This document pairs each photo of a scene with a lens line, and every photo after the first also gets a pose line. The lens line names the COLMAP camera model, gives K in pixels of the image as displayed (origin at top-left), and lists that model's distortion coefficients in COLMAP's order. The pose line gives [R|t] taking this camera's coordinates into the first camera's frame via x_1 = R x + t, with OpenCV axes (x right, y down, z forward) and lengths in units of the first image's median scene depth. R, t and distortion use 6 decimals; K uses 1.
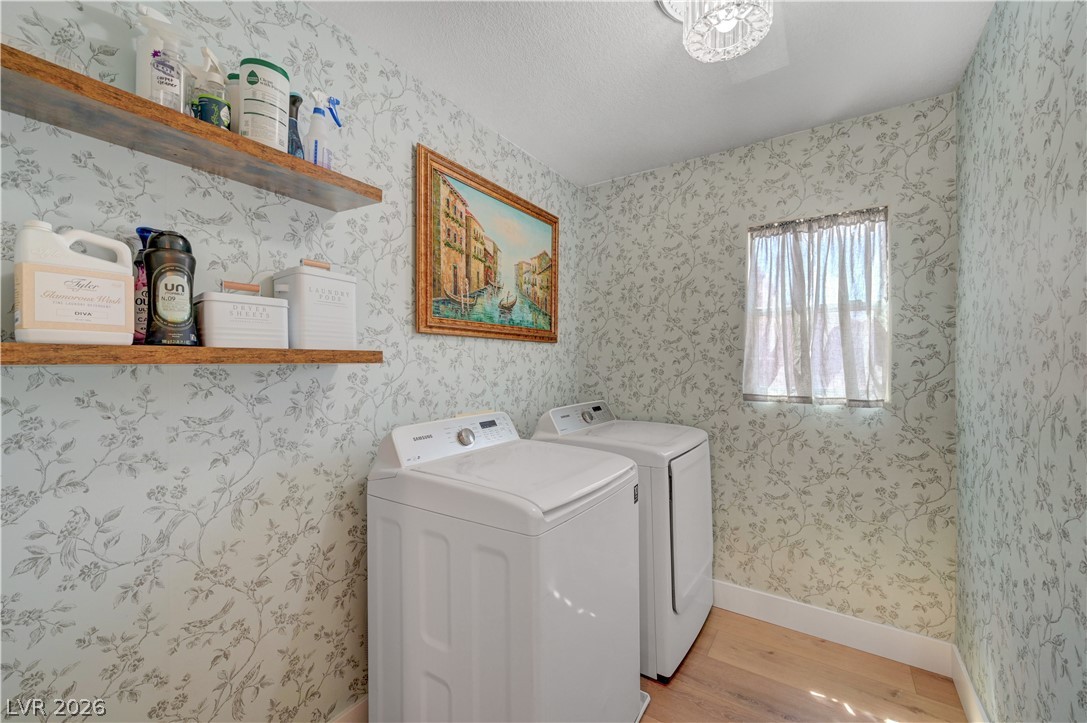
lens RADIAL K [[430.7, 0, 543.2], [0, 430.7, 362.1], [0, 0, 1]] dist [-0.003387, 0.000455]
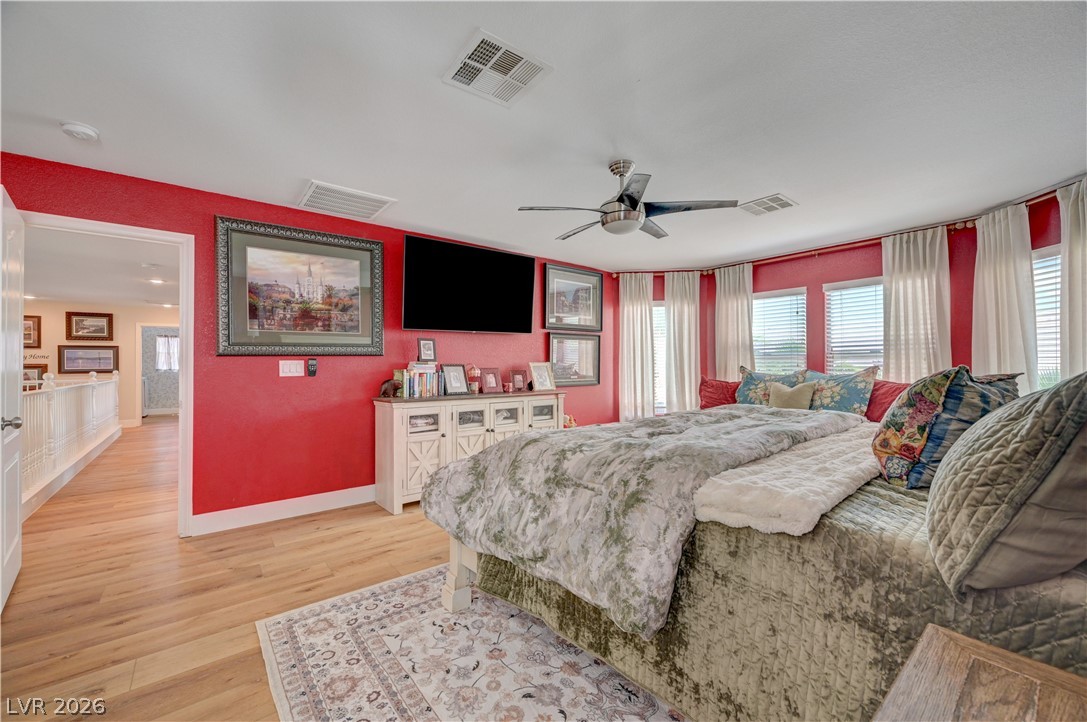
lens RADIAL K [[430.7, 0, 541.2], [0, 430.7, 361.5], [0, 0, 1]] dist [-0.003387, 0.000455]
pose [[0.287848, 0.010086, 0.957623, -2.967832], [0.003472, 0.999927, -0.011576, 0.055949], [-0.957670, 0.006657, 0.287792, -4.629602]]
